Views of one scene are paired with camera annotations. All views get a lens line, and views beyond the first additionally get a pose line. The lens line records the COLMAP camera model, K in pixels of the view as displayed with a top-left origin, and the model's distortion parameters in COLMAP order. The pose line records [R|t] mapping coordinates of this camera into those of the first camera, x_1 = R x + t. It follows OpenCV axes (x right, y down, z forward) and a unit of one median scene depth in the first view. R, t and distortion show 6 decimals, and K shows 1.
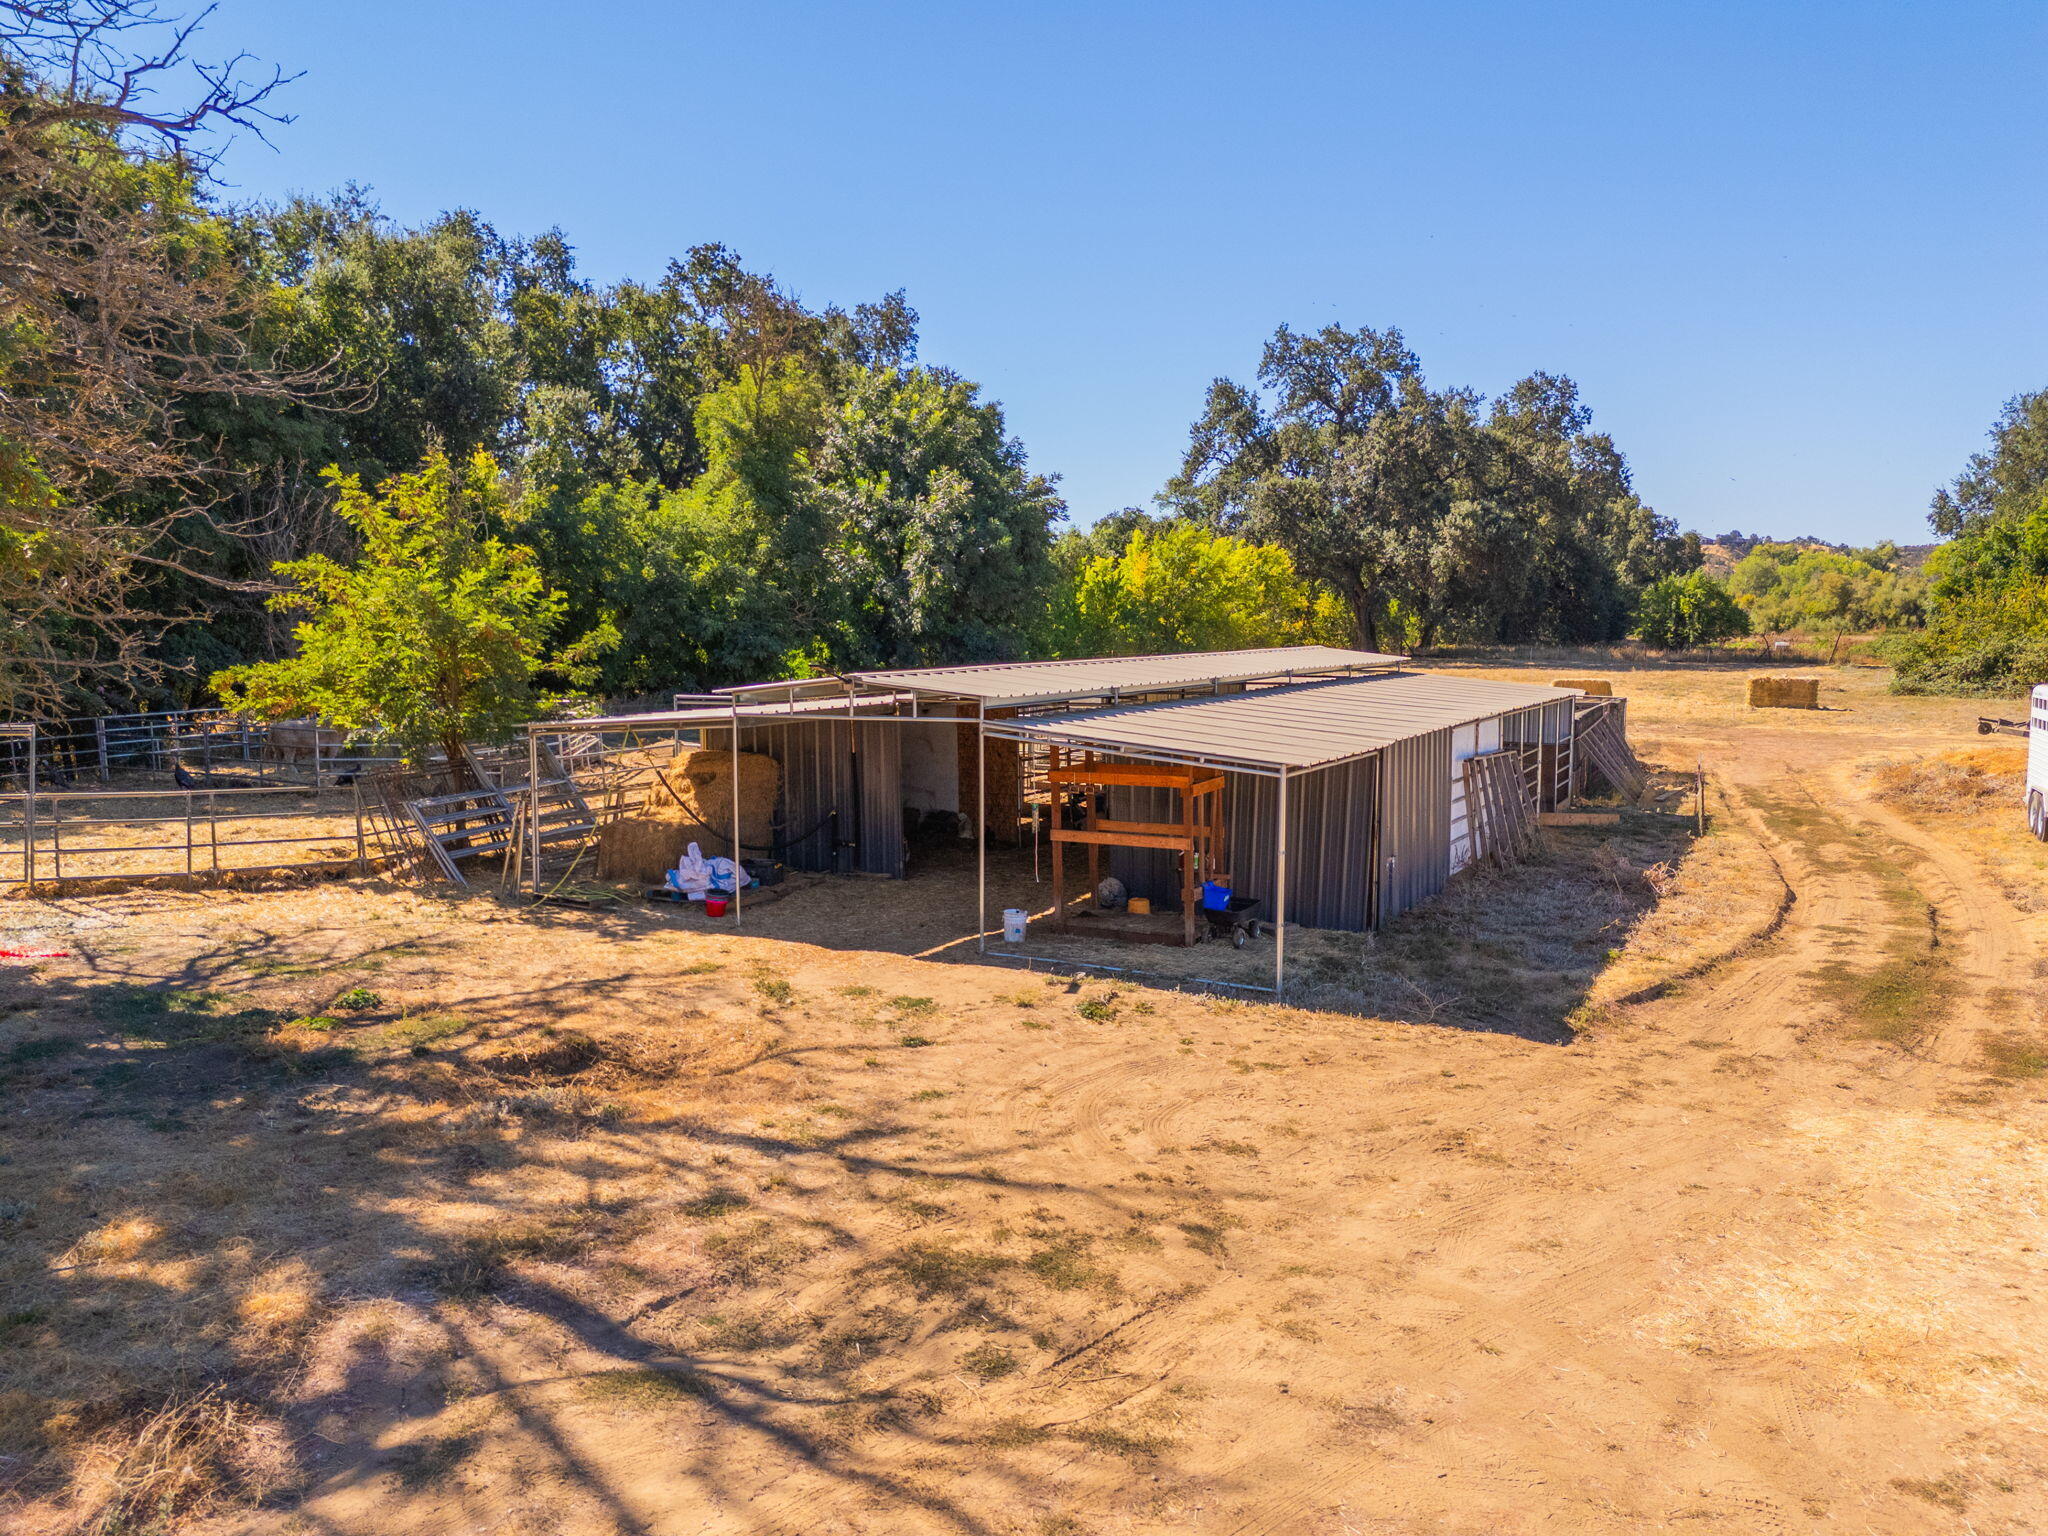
lens RADIAL K [[1505.4, 0, 1024.0], [0, 1505.4, 768.0], [0, 0, 1]] dist [0.063239, -0.045078]
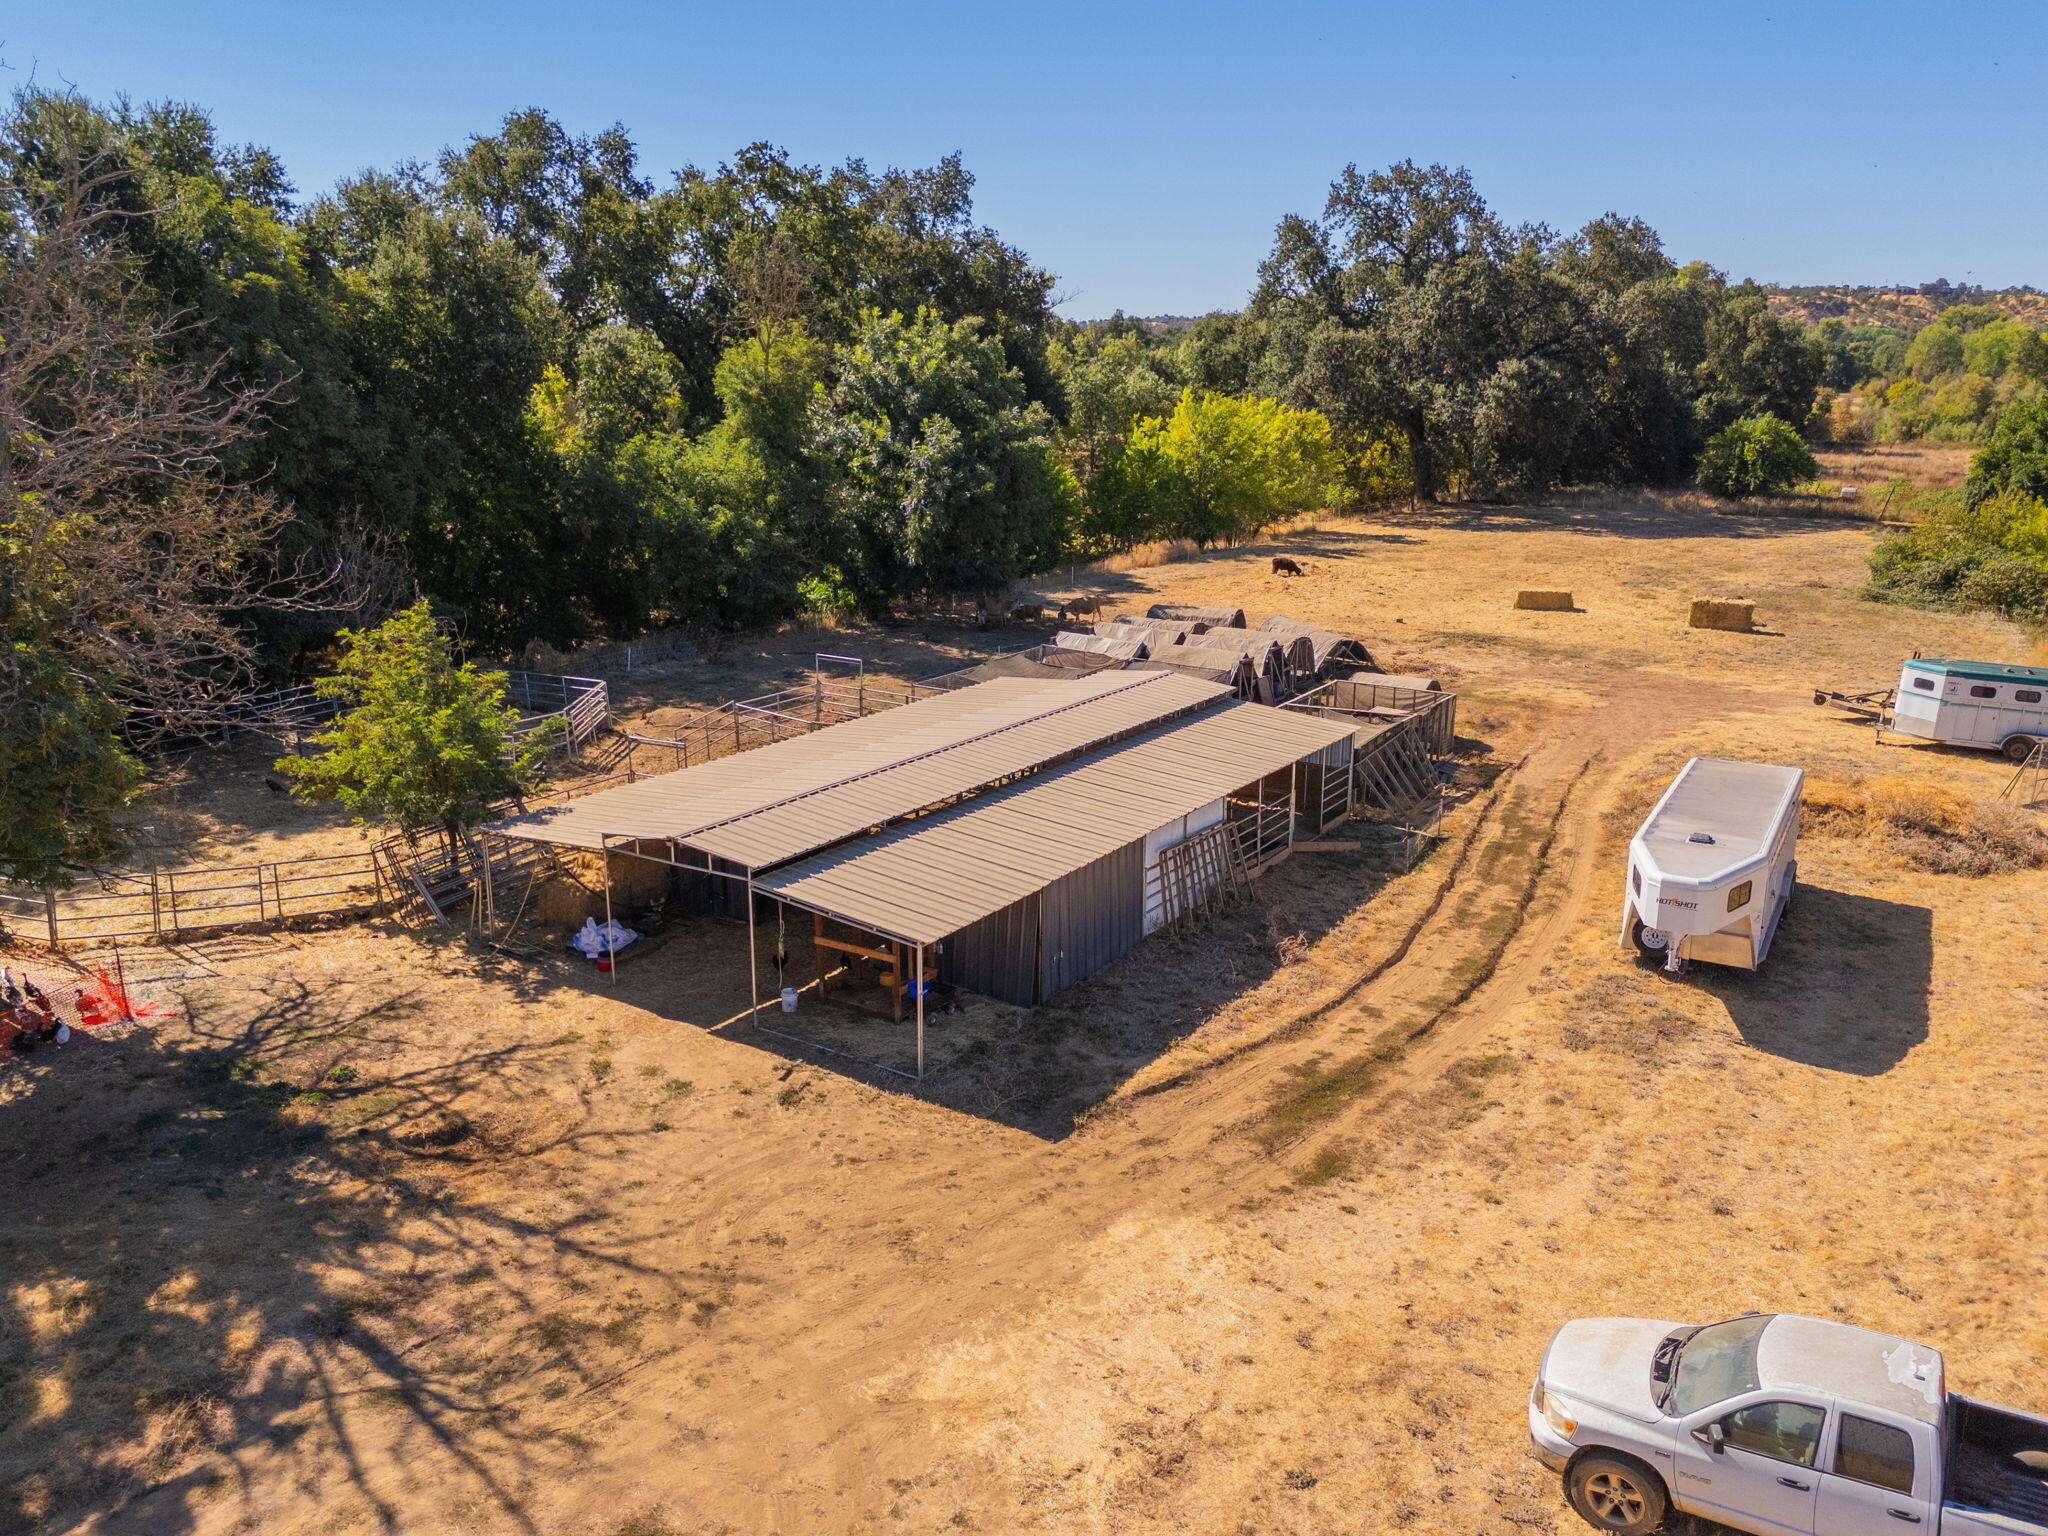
lens RADIAL K [[1505.4, 0, 1024.0], [0, 1505.4, 768.0], [0, 0, 1]] dist [0.063239, -0.045078]
pose [[0.995844, 0.023957, -0.087863, 0.331652], [-0.009916, 0.987567, 0.156883, -0.338160], [0.090529, -0.155360, 0.983701, -0.380607]]
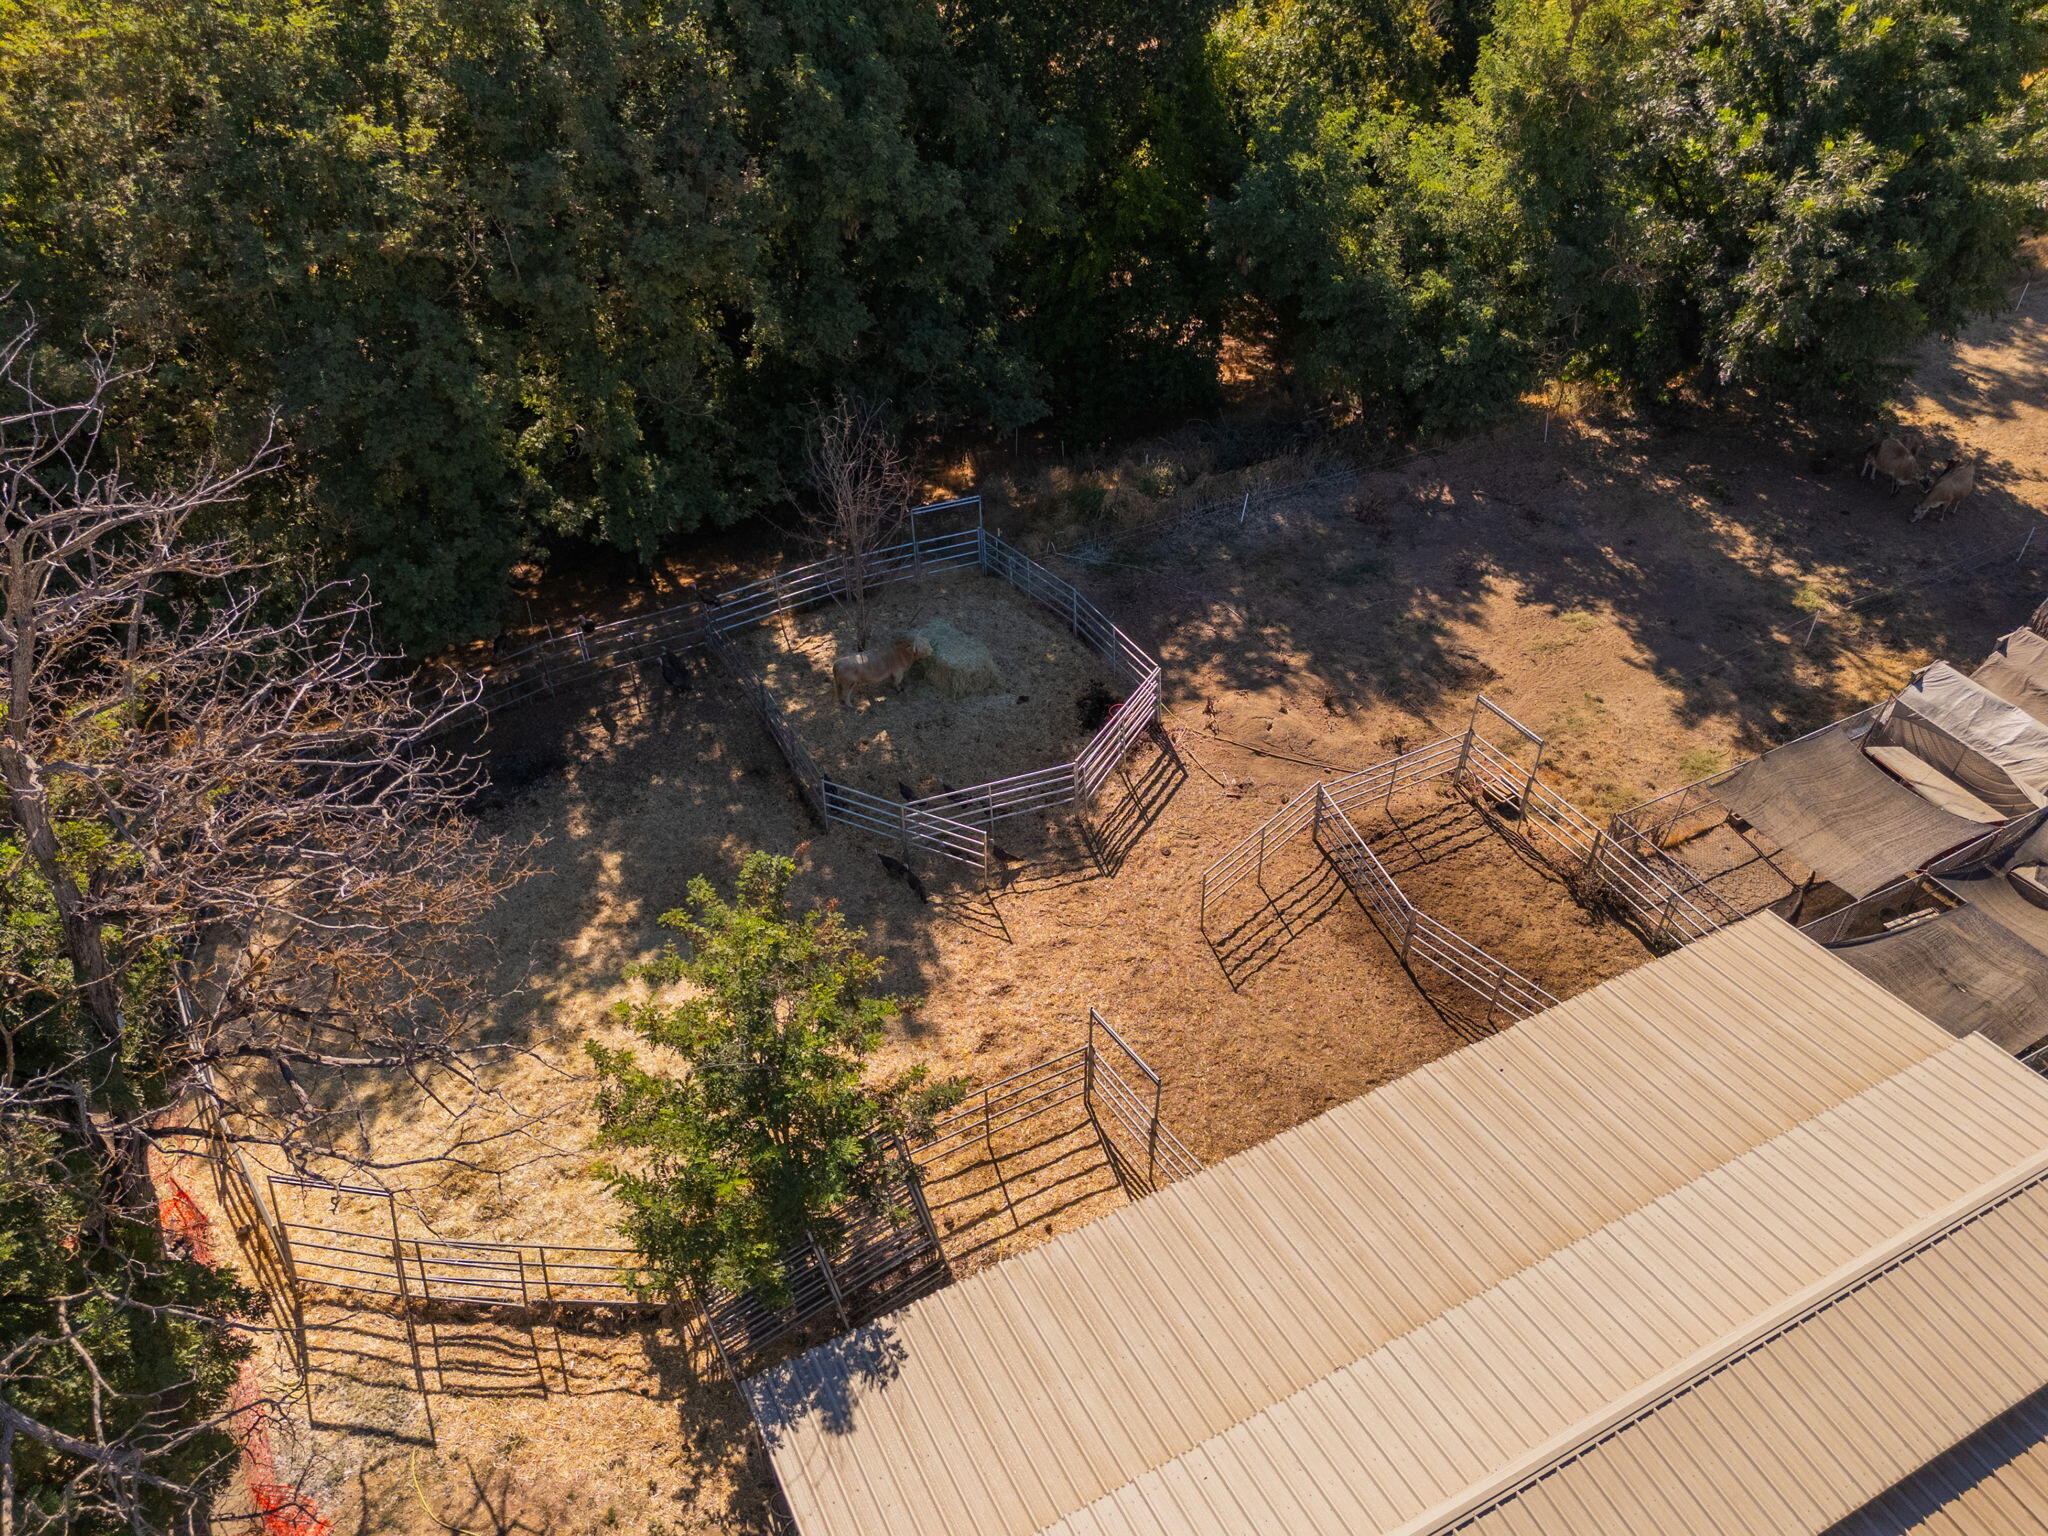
lens RADIAL K [[1517.7, 0, 1012.8], [0, 1517.7, 770.7], [0, 0, 1]] dist [0.002513, 0.003126]
pose [[0.829288, 0.358406, -0.428750, 0.068322], [-0.056314, 0.816932, 0.573978, -0.943994], [0.555977, -0.451848, 0.697655, 0.661487]]
